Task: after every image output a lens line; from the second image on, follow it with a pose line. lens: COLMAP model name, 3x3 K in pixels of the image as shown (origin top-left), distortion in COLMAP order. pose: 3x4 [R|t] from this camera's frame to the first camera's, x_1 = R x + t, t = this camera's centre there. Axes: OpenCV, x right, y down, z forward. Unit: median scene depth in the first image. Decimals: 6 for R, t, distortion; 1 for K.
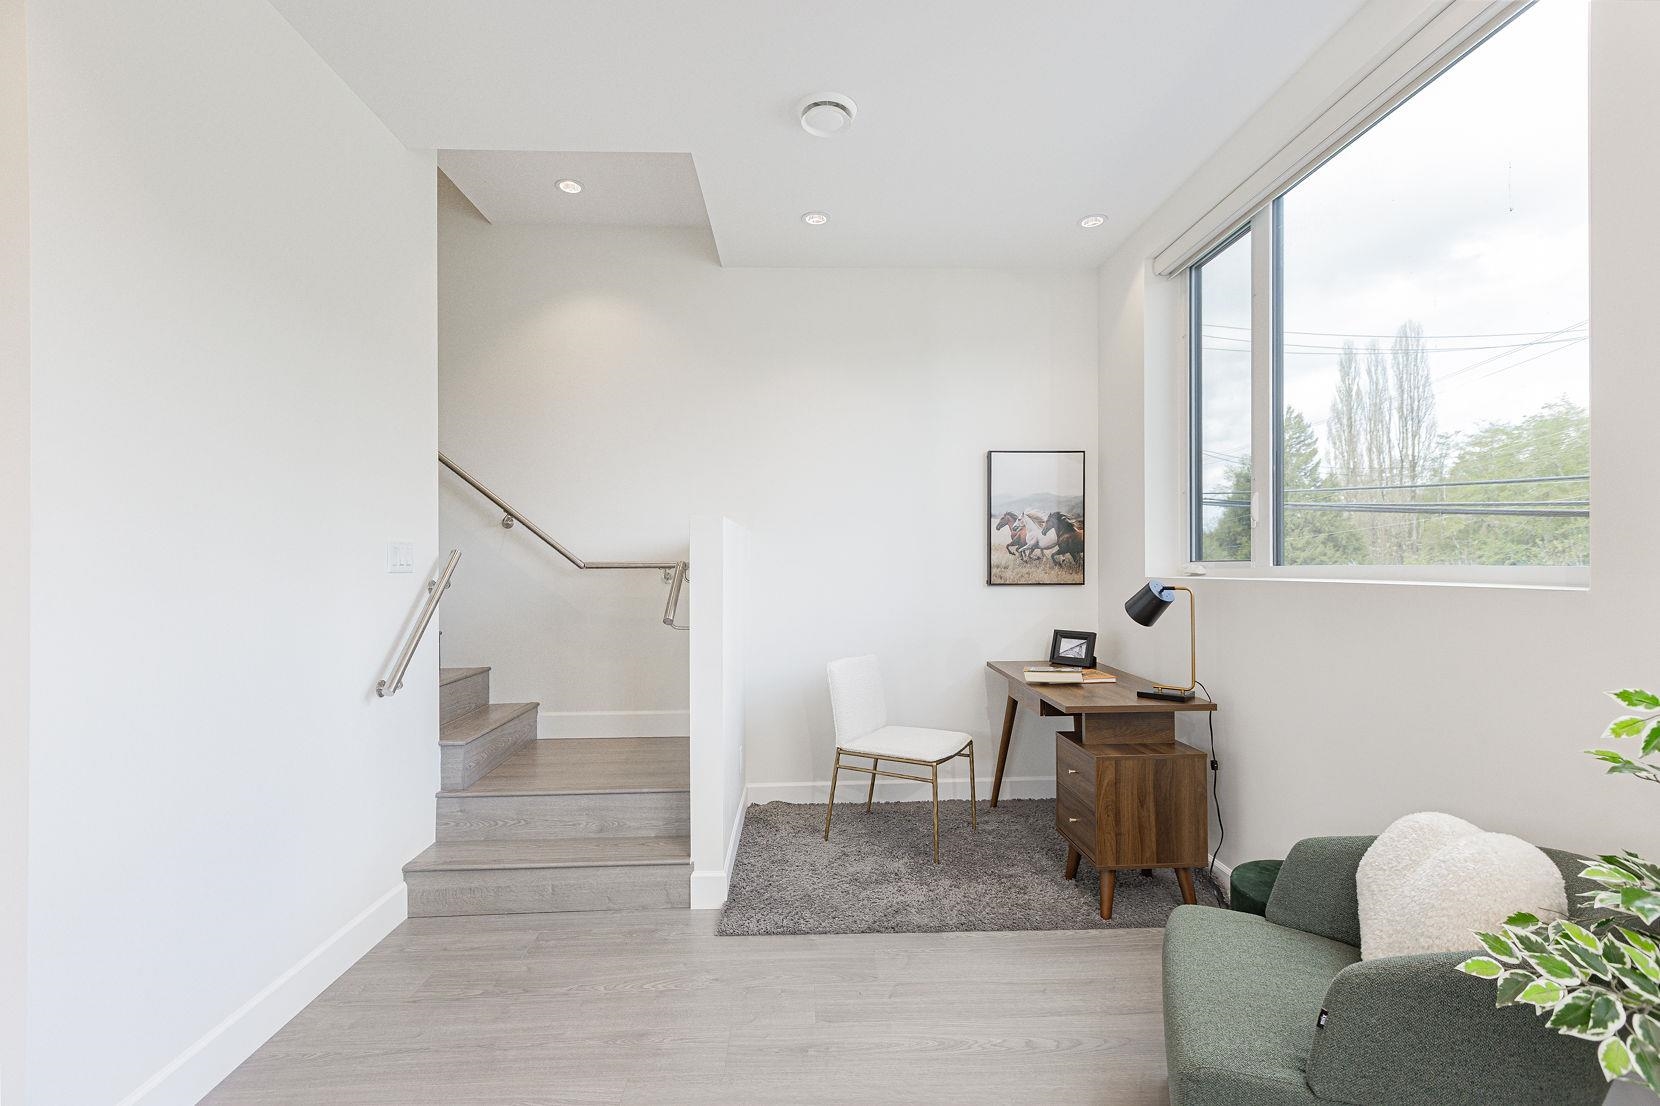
lens RADIAL K [[751.1, 0, 837.0], [0, 751.1, 552.3], [0, 0, 1]] dist [0.002993, -0.000118]
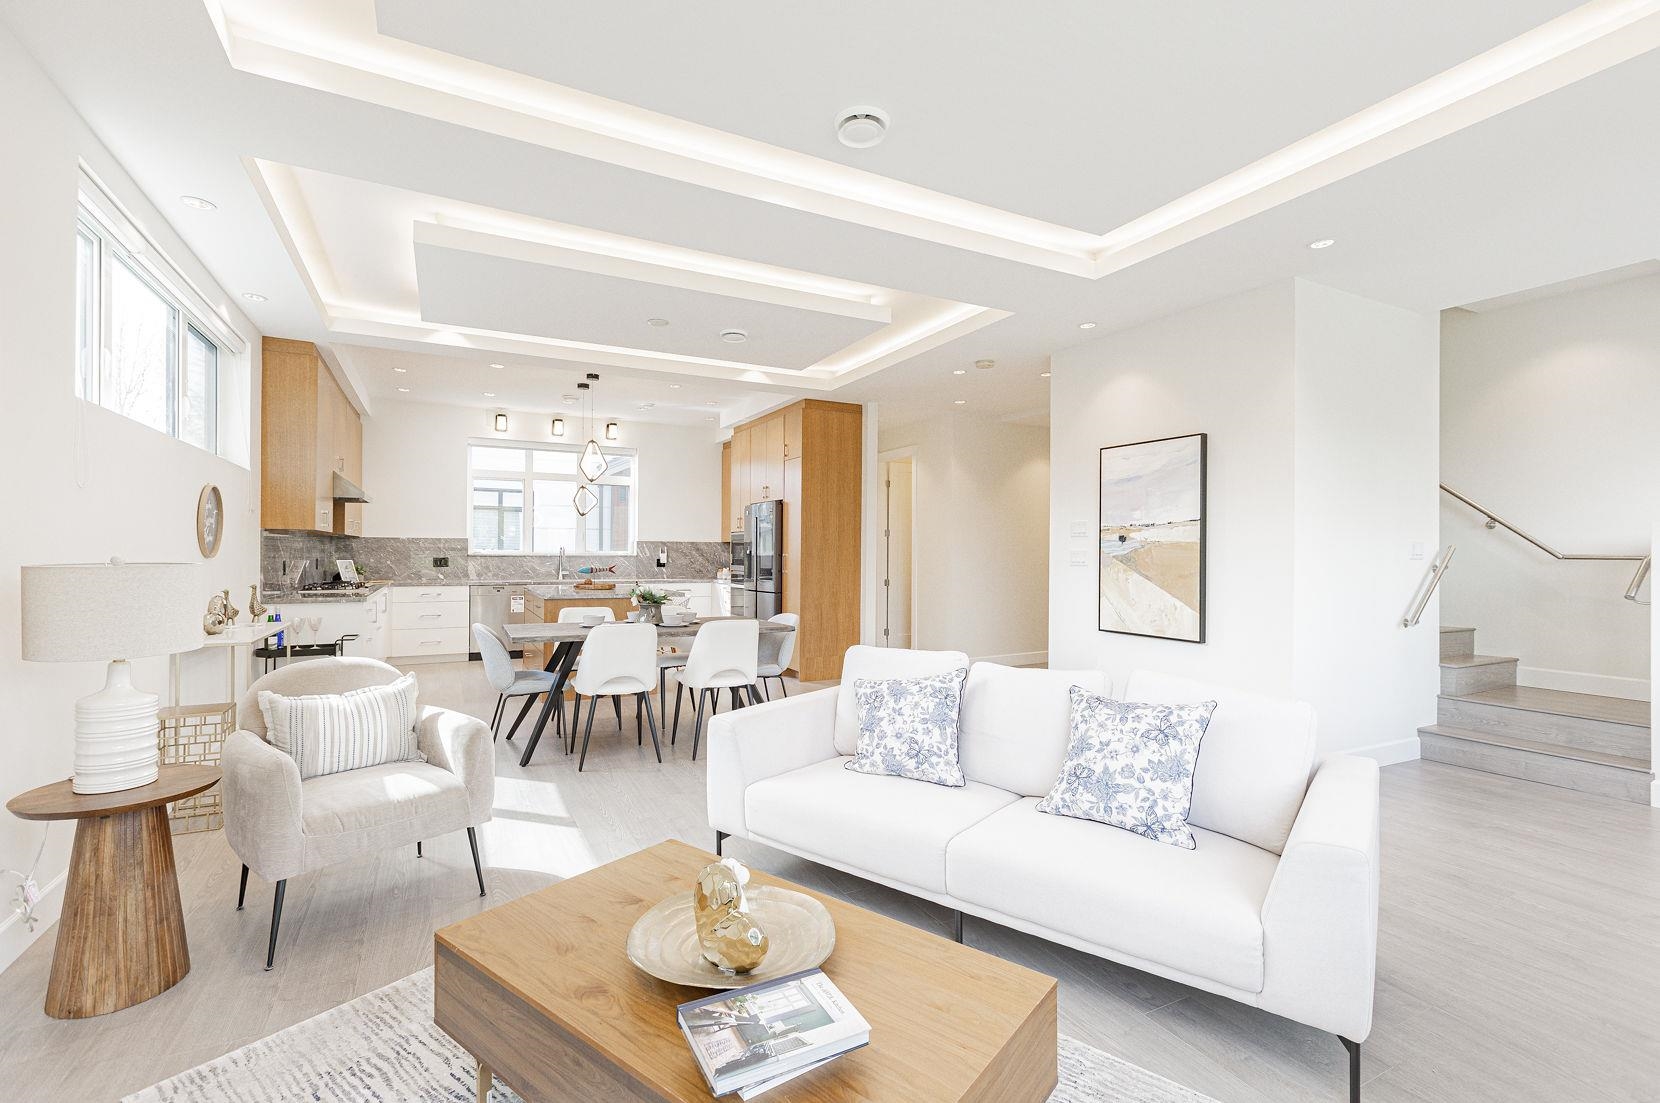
lens RADIAL K [[751.1, 0, 841.4], [0, 751.1, 549.3], [0, 0, 1]] dist [0.002993, -0.000118]
pose [[0.434773, 0.010733, -0.900476, 0.371066], [-0.005019, 0.999942, 0.009495, -0.004324], [0.900526, 0.000391, 0.434802, -0.873237]]
